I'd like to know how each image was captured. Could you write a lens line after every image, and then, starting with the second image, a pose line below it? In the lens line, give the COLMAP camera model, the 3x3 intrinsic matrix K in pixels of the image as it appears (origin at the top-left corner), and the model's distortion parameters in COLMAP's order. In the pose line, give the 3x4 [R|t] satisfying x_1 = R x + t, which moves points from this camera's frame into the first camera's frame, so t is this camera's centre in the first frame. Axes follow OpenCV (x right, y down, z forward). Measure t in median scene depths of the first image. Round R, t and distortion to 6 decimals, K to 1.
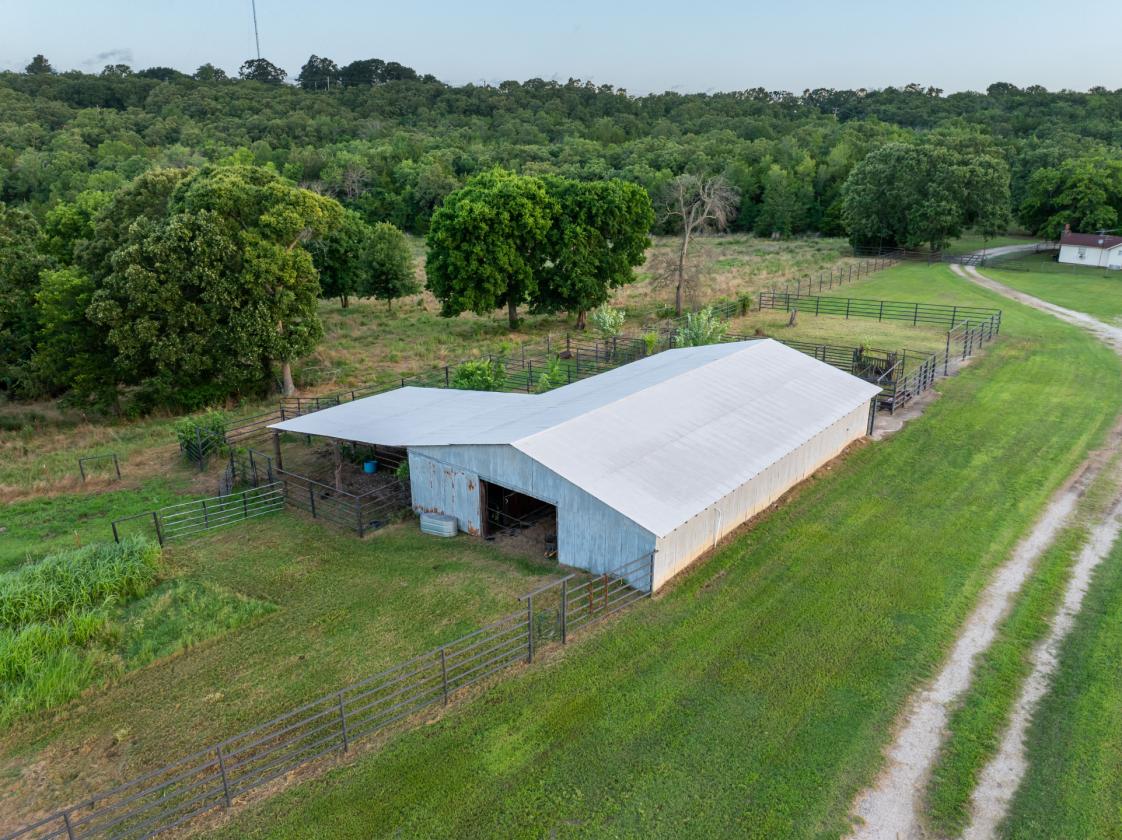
lens RADIAL K [[799.1, 0, 566.3], [0, 799.1, 416.5], [0, 0, 1]] dist [-0.067251, 0.042976]
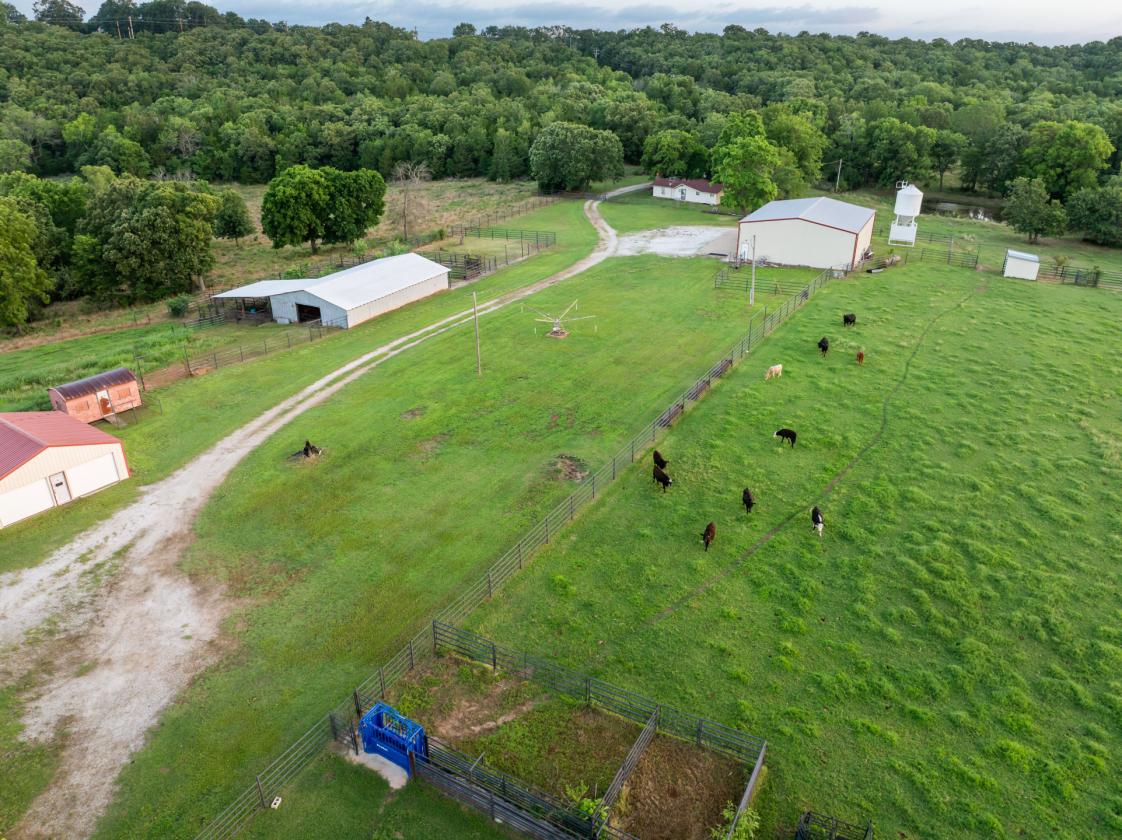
lens RADIAL K [[799.1, 0, 566.3], [0, 799.1, 416.5], [0, 0, 1]] dist [-0.067251, 0.042976]
pose [[0.978257, -0.084317, 0.189484, 0.126343], [0.064314, 0.991920, 0.109352, 0.102626], [-0.197173, -0.094788, 0.975776, -0.948014]]
